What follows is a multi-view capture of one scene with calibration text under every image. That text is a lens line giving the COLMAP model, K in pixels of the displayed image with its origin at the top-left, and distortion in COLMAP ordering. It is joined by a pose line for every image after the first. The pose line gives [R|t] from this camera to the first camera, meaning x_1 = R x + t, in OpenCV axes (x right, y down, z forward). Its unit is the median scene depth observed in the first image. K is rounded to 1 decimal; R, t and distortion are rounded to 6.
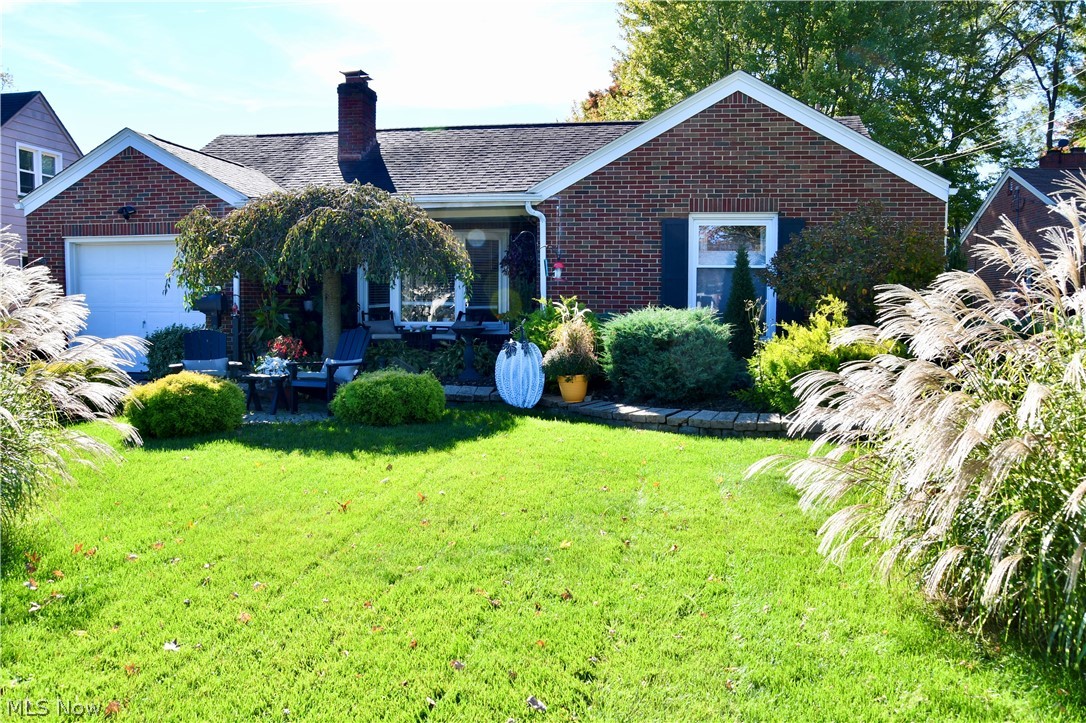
lens RADIAL K [[855.2, 0, 534.1], [0, 855.2, 359.4], [0, 0, 1]] dist [-0.123755, 0.095638]
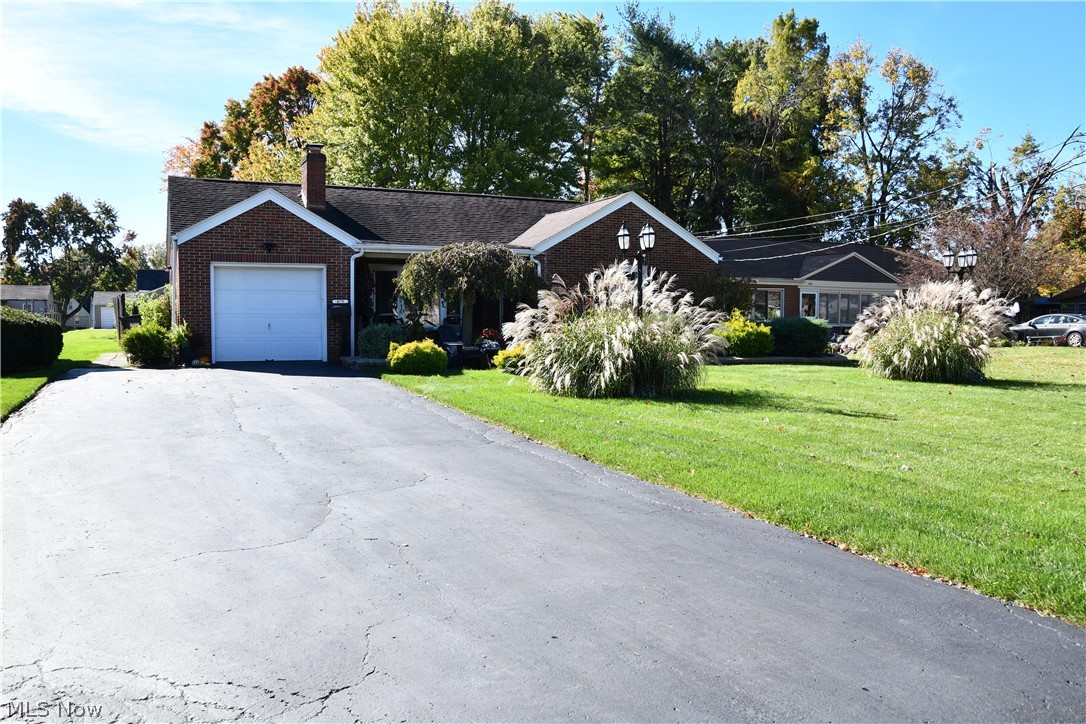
lens RADIAL K [[855.2, 0, 545.5], [0, 855.2, 359.3], [0, 0, 1]] dist [-0.123755, 0.095638]
pose [[0.826927, -0.029114, 0.561555, -1.010821], [0.039264, 0.999211, -0.006014, 0.045552], [-0.560936, 0.027022, 0.827418, -0.488711]]
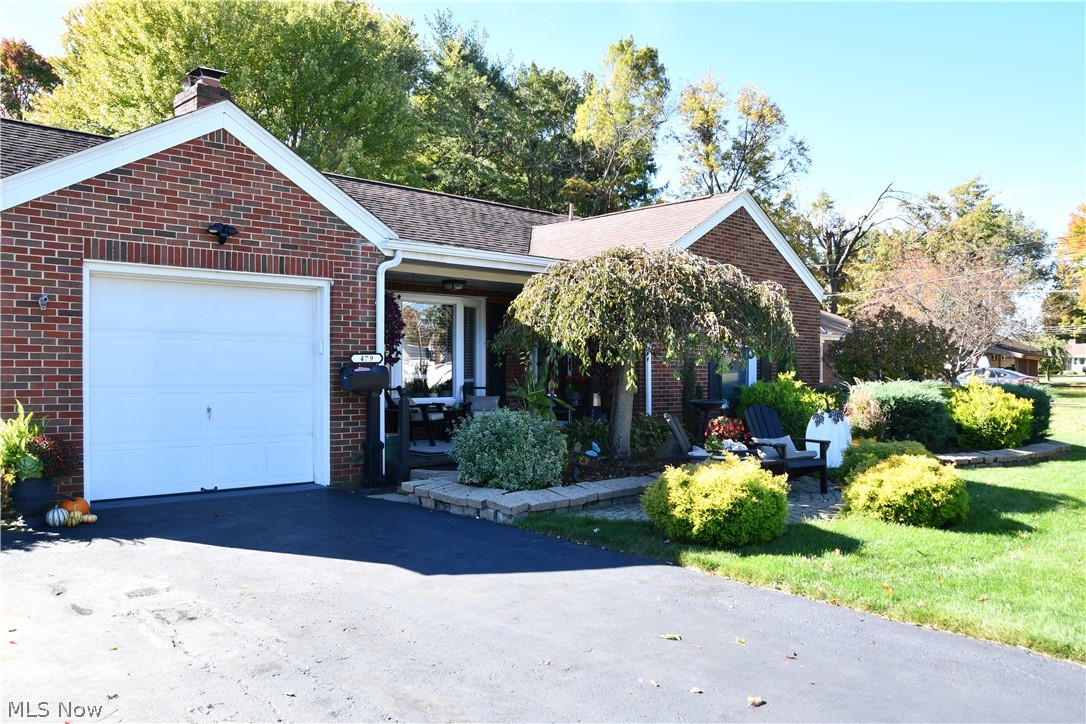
lens RADIAL K [[855.2, 0, 533.7], [0, 855.2, 366.4], [0, 0, 1]] dist [-0.123755, 0.095638]
pose [[0.602430, 0.000483, 0.798171, -0.942109], [0.050421, 0.997980, -0.038660, -0.046186], [-0.796577, 0.063534, 0.601189, 0.495065]]
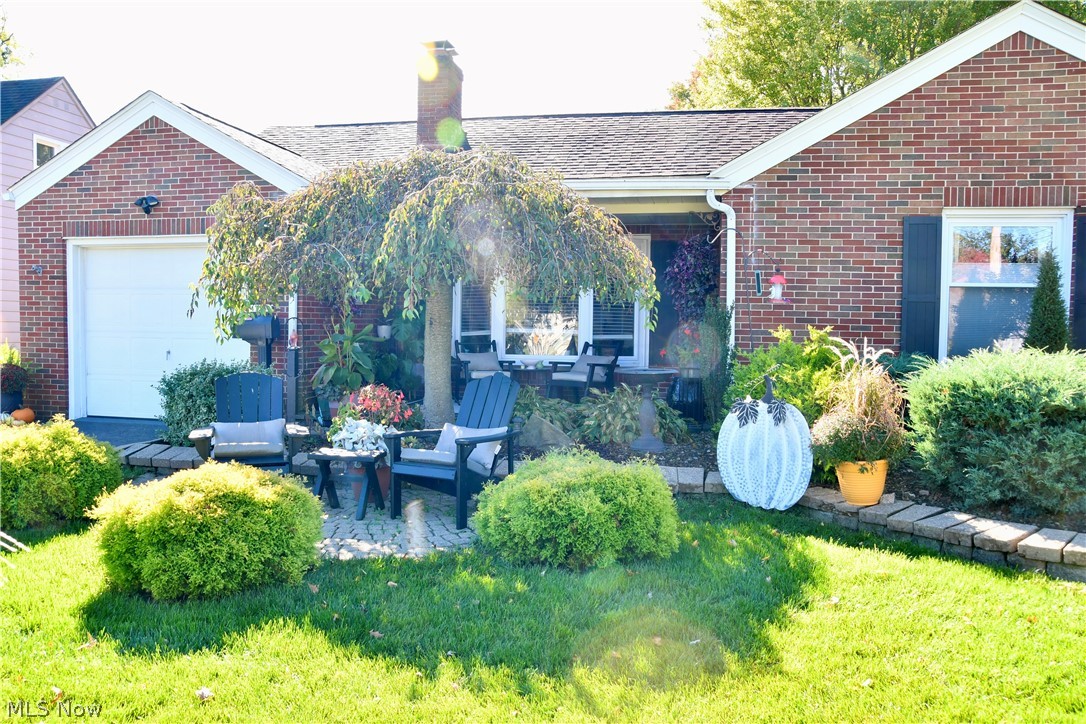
lens RADIAL K [[855.2, 0, 539.8], [0, 855.2, 359.0], [0, 0, 1]] dist [-0.123755, 0.095638]
pose [[0.999127, 0.010873, -0.040346, -0.121397], [-0.012003, 0.999540, -0.027853, -0.025224], [0.040024, 0.028313, 0.998797, 0.308222]]
